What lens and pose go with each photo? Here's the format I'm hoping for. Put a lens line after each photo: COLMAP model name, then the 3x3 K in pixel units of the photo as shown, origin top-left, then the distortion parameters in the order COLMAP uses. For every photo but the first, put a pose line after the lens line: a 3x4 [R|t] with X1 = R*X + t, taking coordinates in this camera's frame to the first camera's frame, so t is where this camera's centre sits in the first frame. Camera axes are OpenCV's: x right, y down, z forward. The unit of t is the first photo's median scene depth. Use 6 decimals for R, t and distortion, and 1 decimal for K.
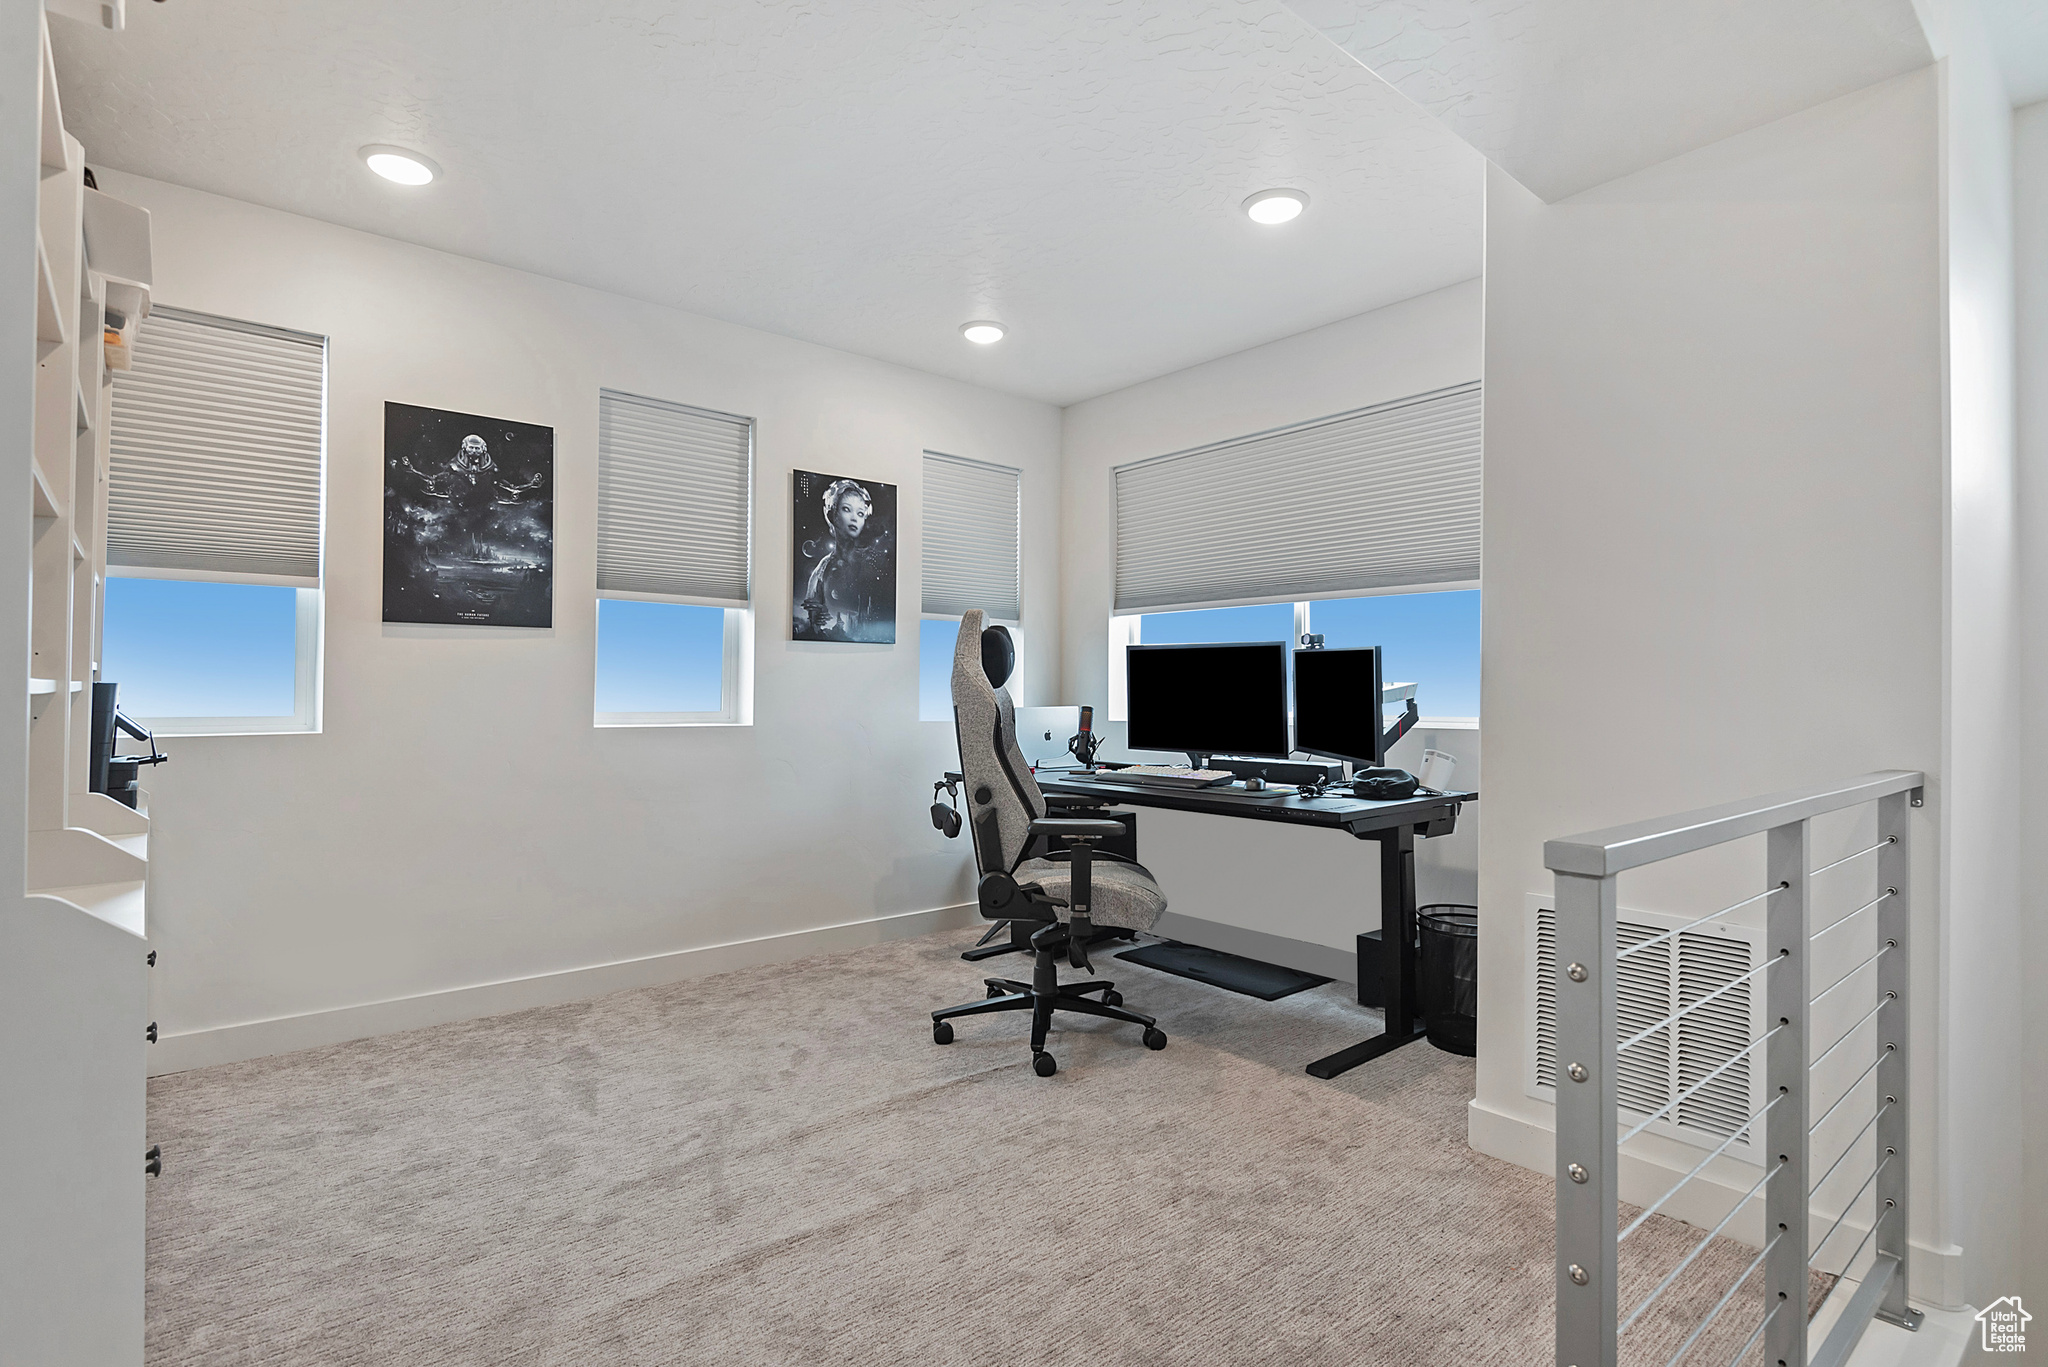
lens RADIAL K [[1017.7, 0, 1024.0], [0, 1017.7, 683.5], [0, 0, 1]] dist [-0.001770, -0.001222]
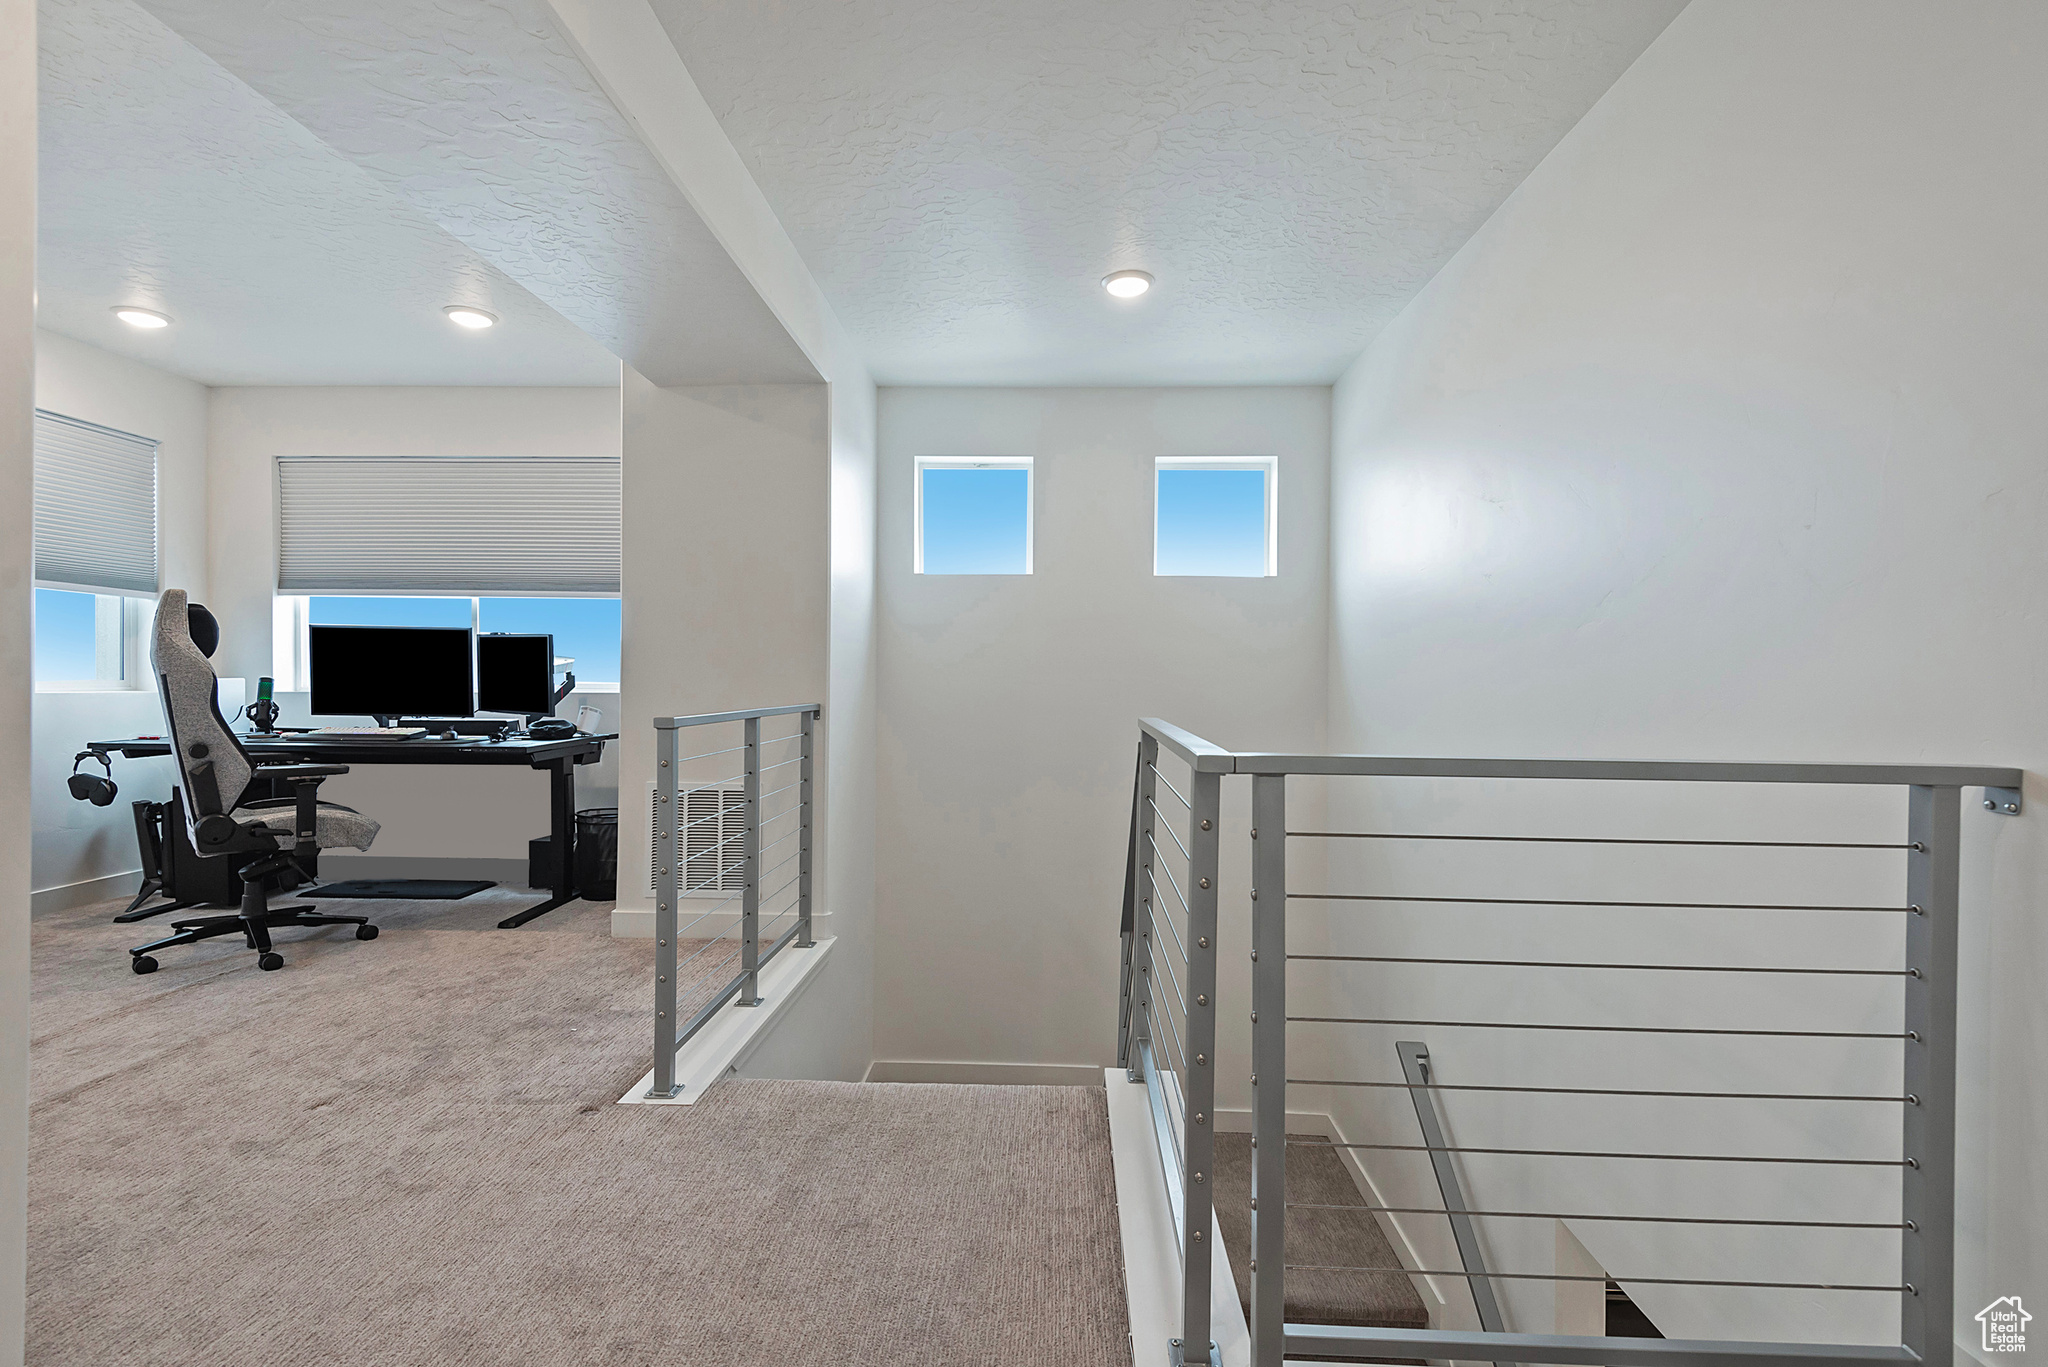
lens RADIAL K [[962.9, 0, 1028.8], [0, 962.9, 663.9], [0, 0, 1]] dist [0.001851, -0.000093]
pose [[0.671284, 0.011869, 0.741105, -0.213322], [-0.011046, 0.999921, -0.006008, 0.005760], [-0.741118, -0.004154, 0.671362, -0.432757]]
